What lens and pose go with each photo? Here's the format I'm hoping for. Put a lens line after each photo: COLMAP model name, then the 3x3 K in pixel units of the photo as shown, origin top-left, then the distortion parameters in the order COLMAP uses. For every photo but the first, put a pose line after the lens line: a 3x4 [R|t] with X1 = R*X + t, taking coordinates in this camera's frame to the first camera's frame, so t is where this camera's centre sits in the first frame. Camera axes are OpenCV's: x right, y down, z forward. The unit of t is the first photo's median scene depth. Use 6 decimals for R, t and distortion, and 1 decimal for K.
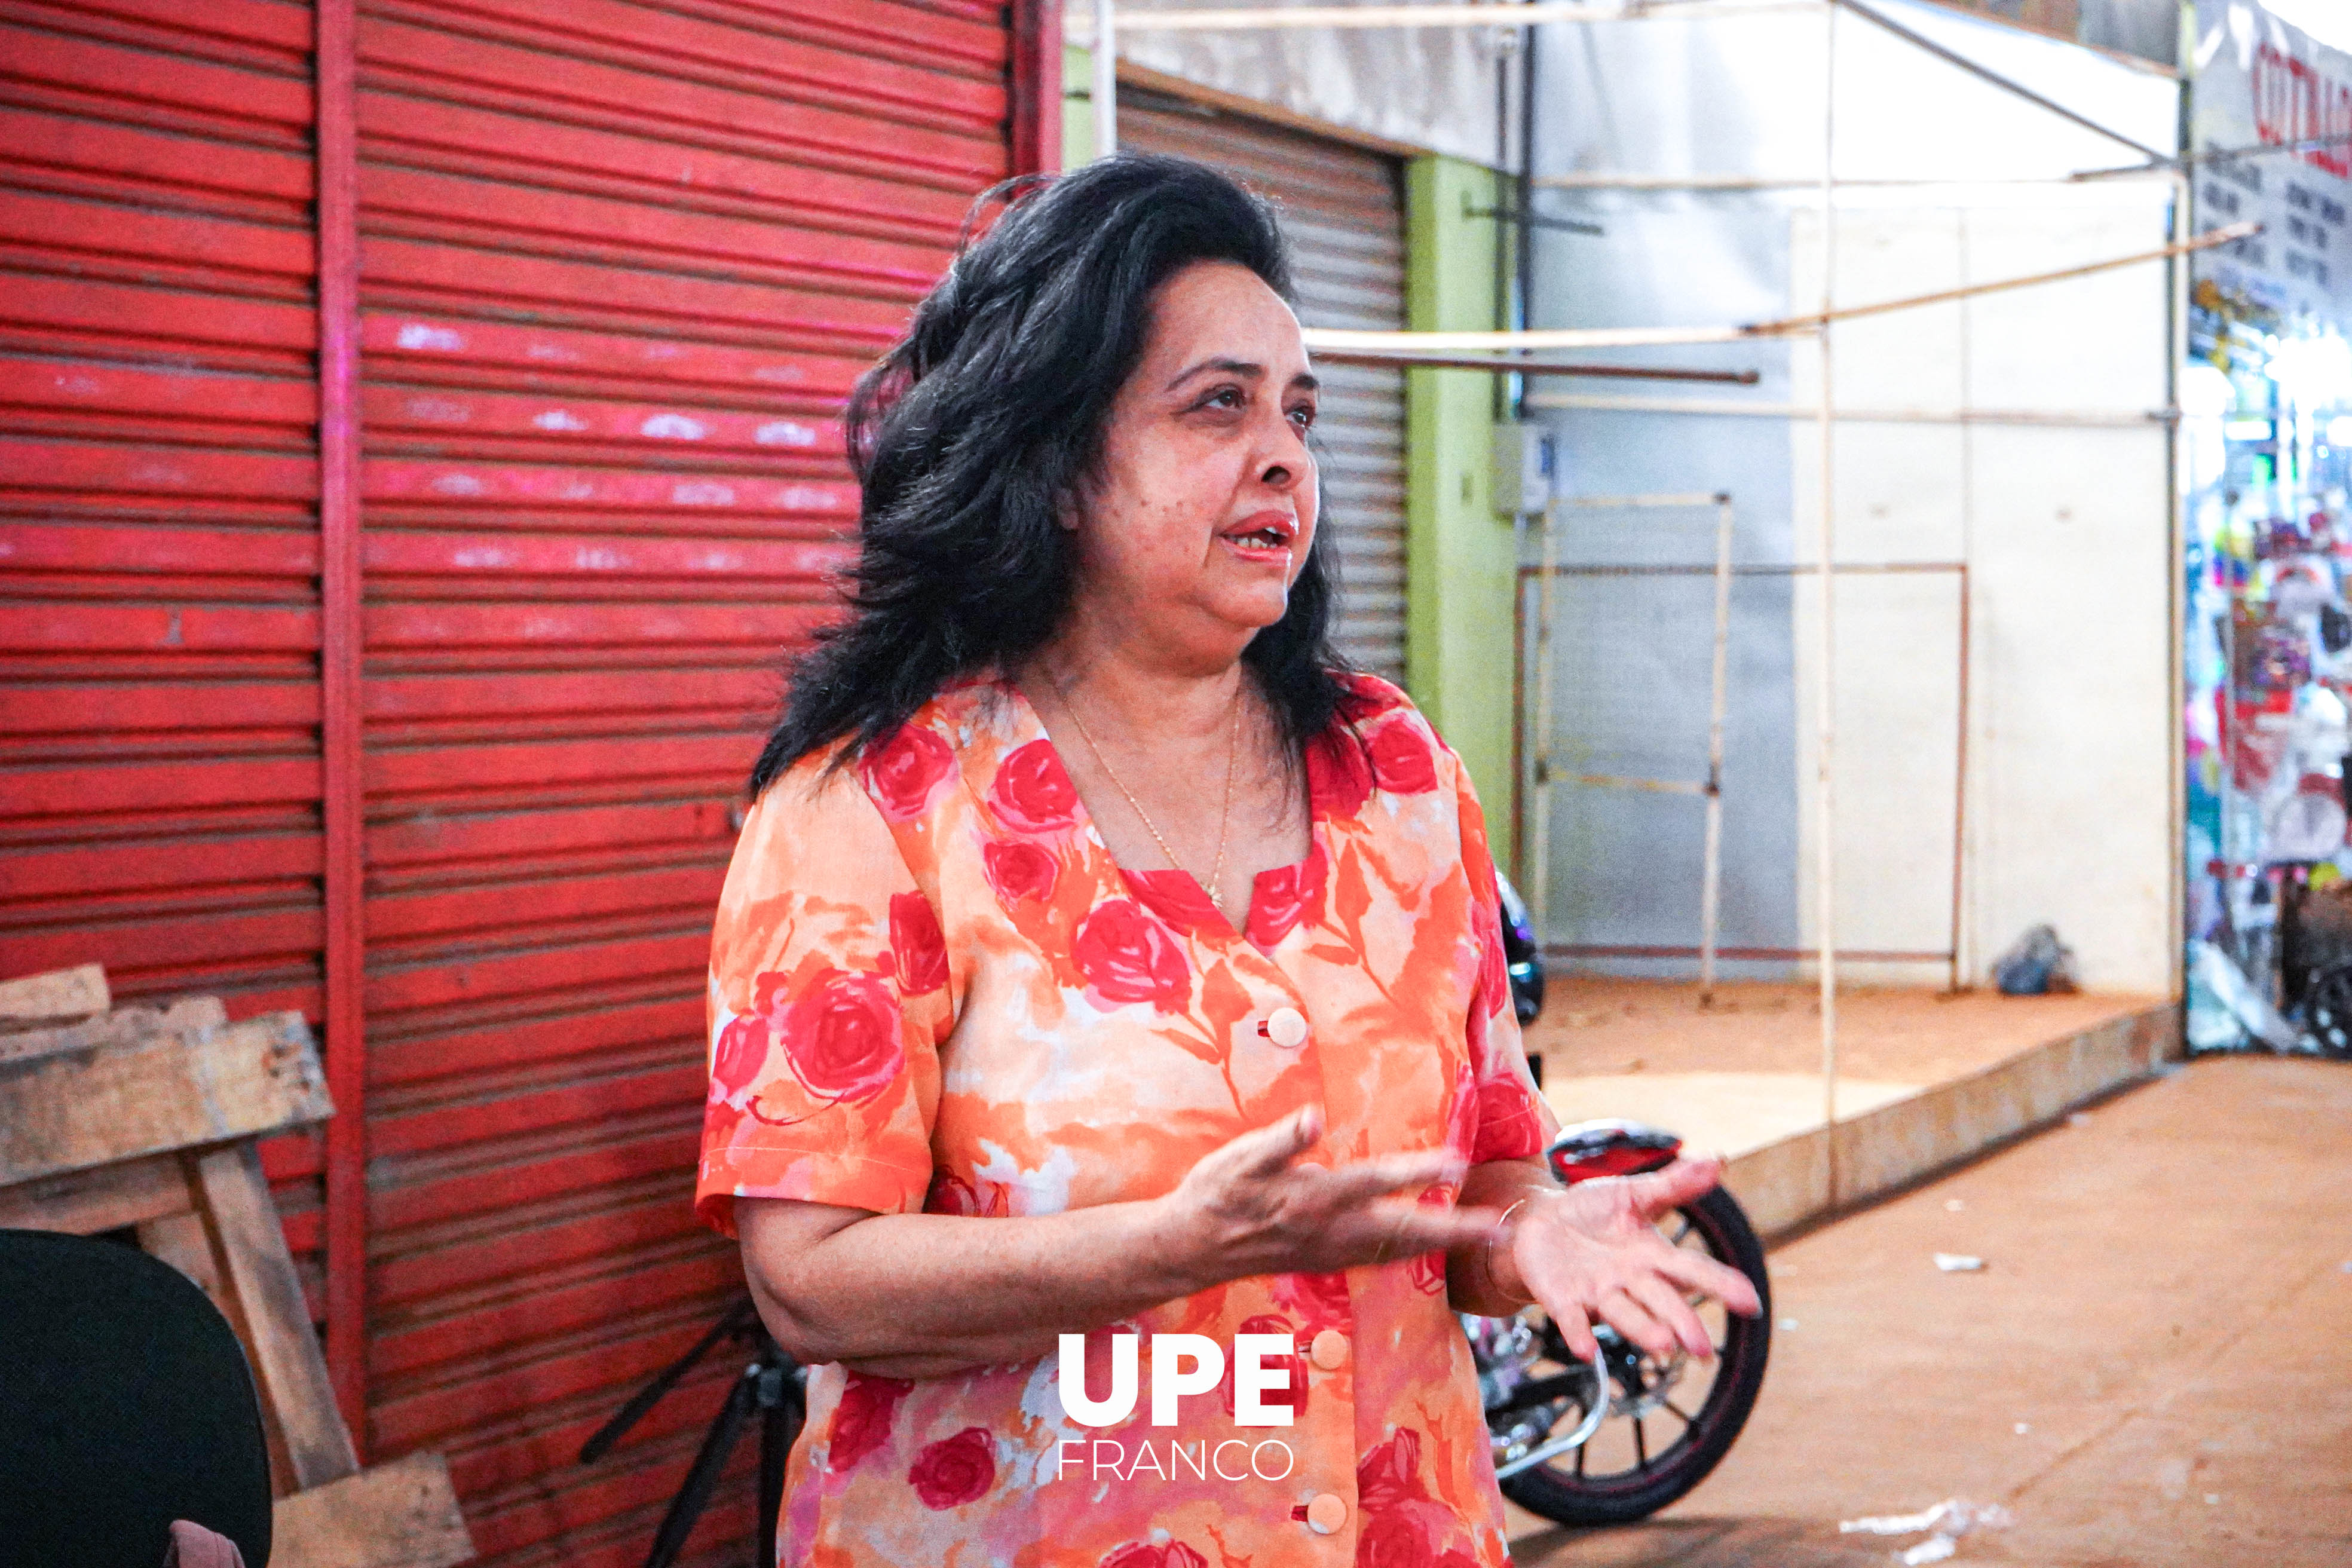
lens RADIAL K [[4804.7, 0, 1180.5], [0, 4804.7, 780.2], [0, 0, 1]] dist [-0.096701, 0.000000]
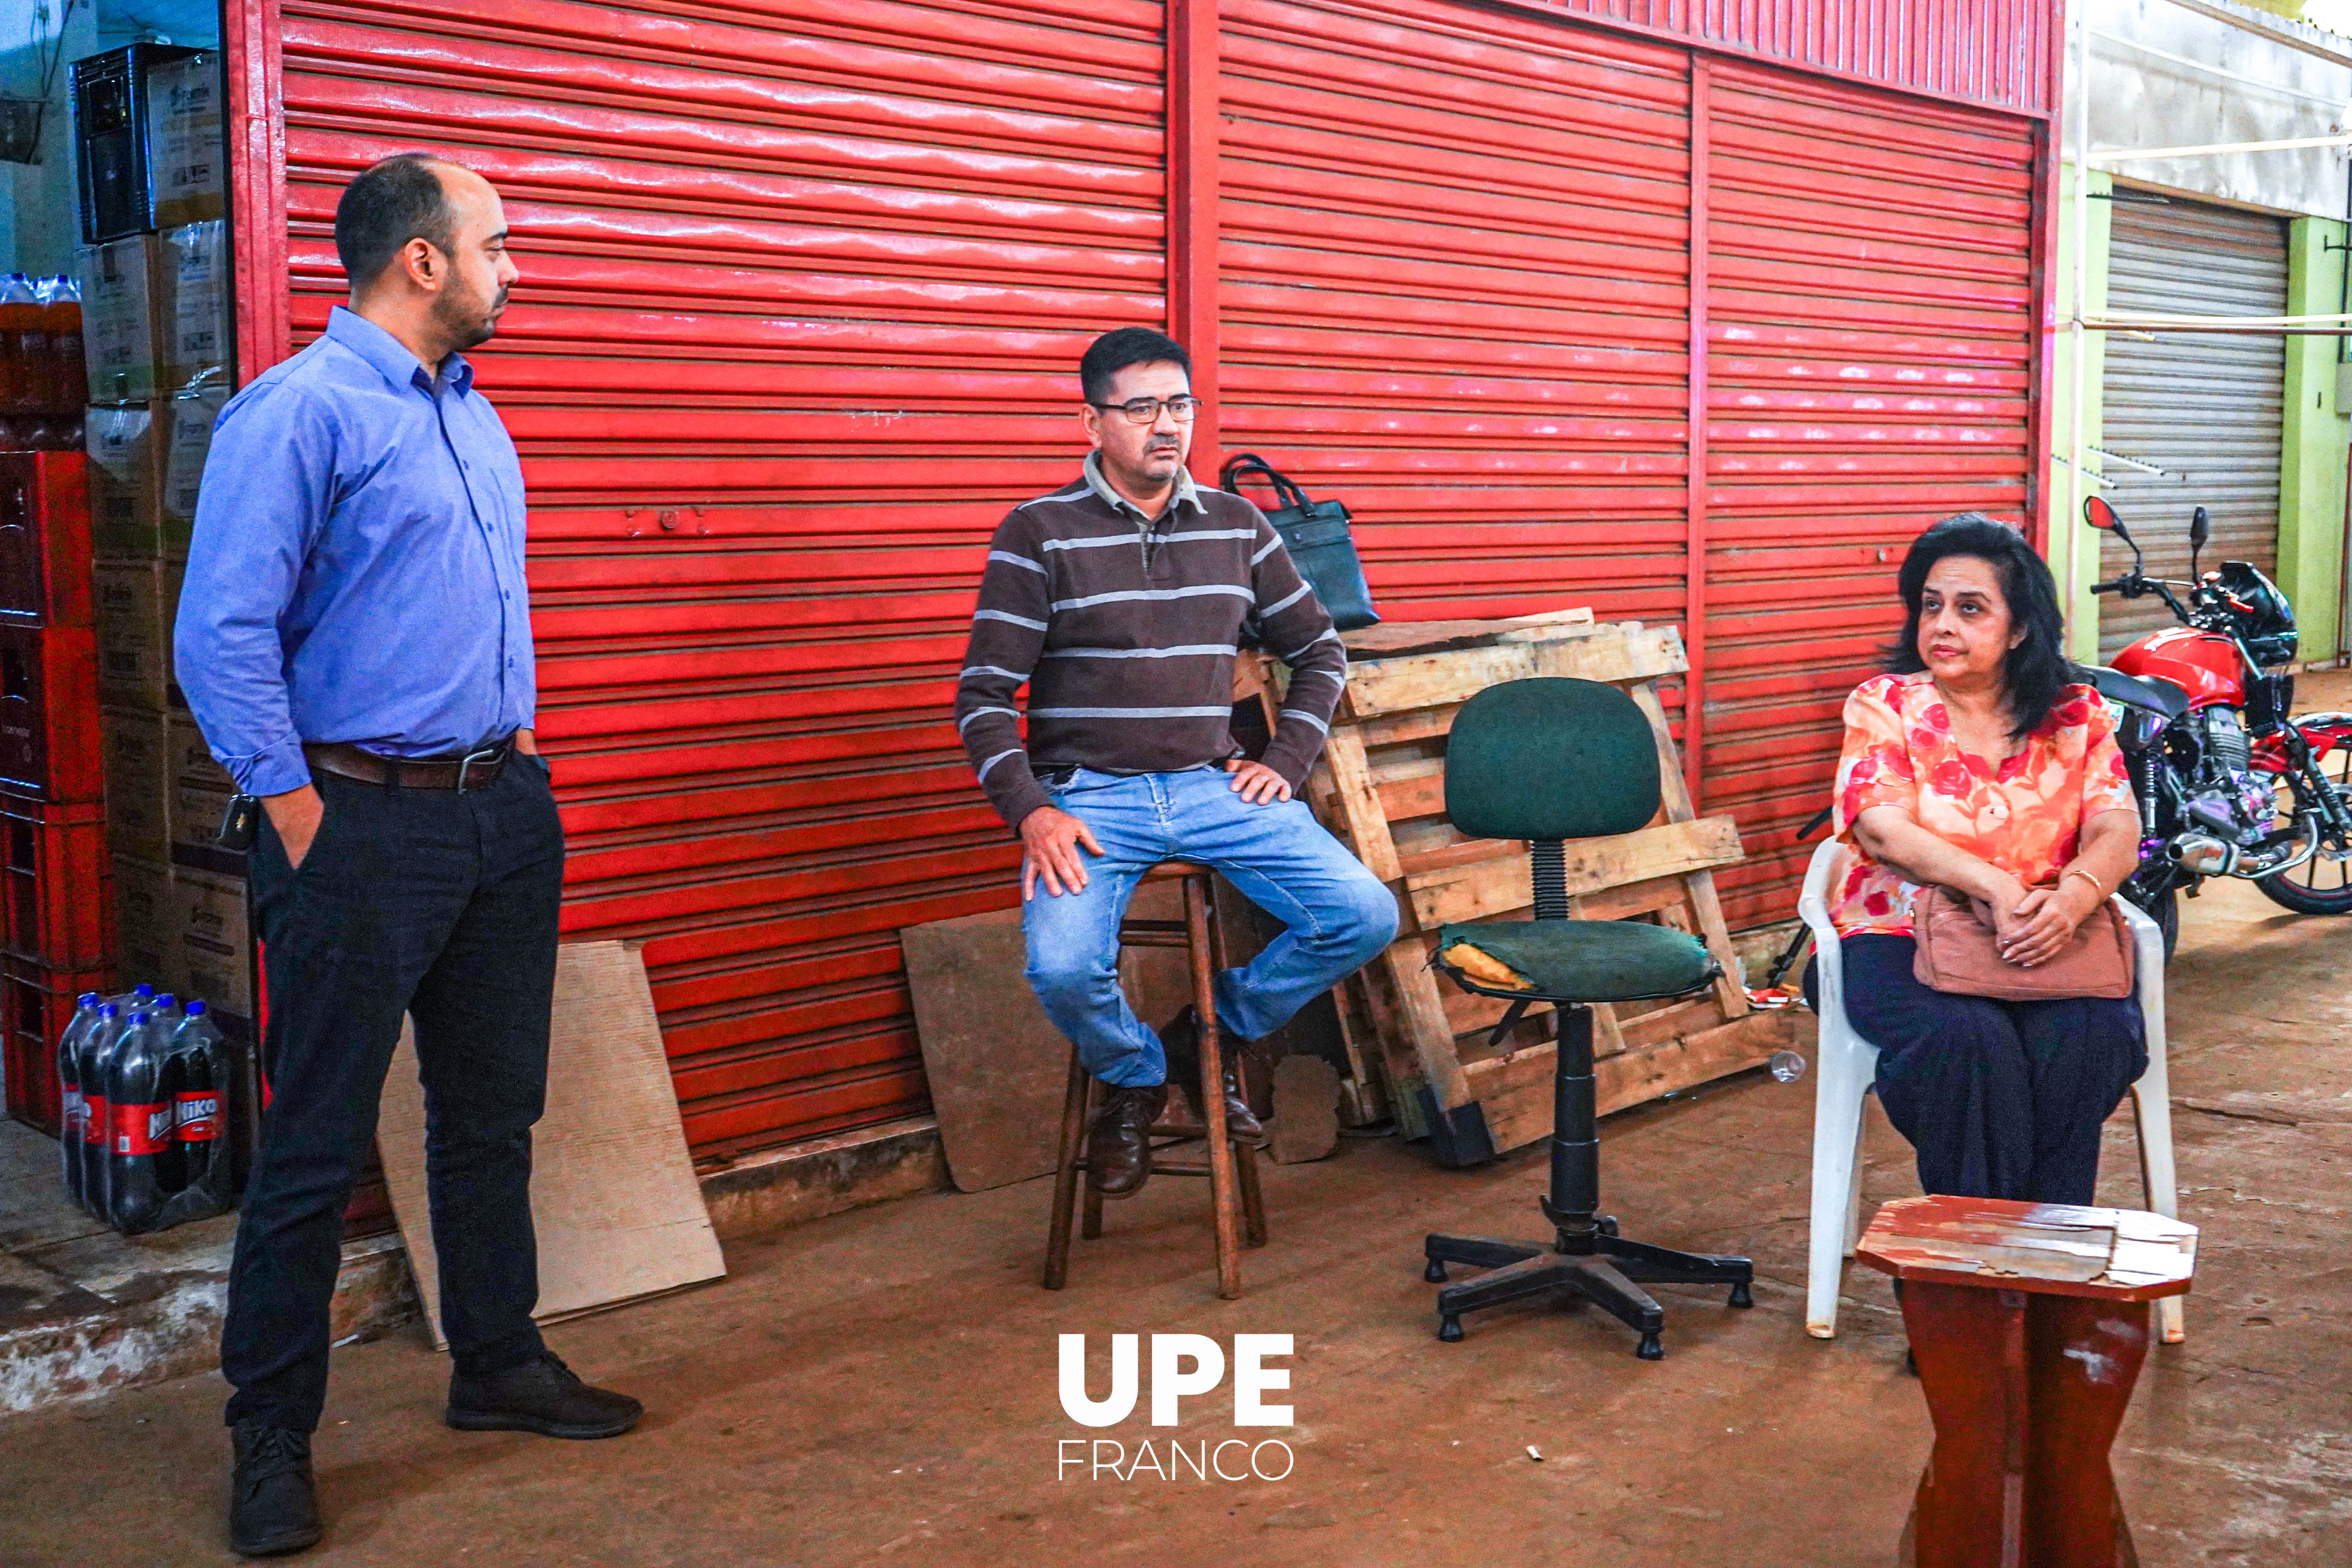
lens RADIAL K [[2514.7, 0, 1187.4], [0, 2514.7, 780.3], [0, 0, 1]] dist [0.008422, 0.000000]
pose [[0.930766, 0.033234, -0.364102, 0.036427], [-0.003352, 0.996594, 0.082396, 0.018551], [0.365601, -0.075471, 0.927707, -0.191709]]
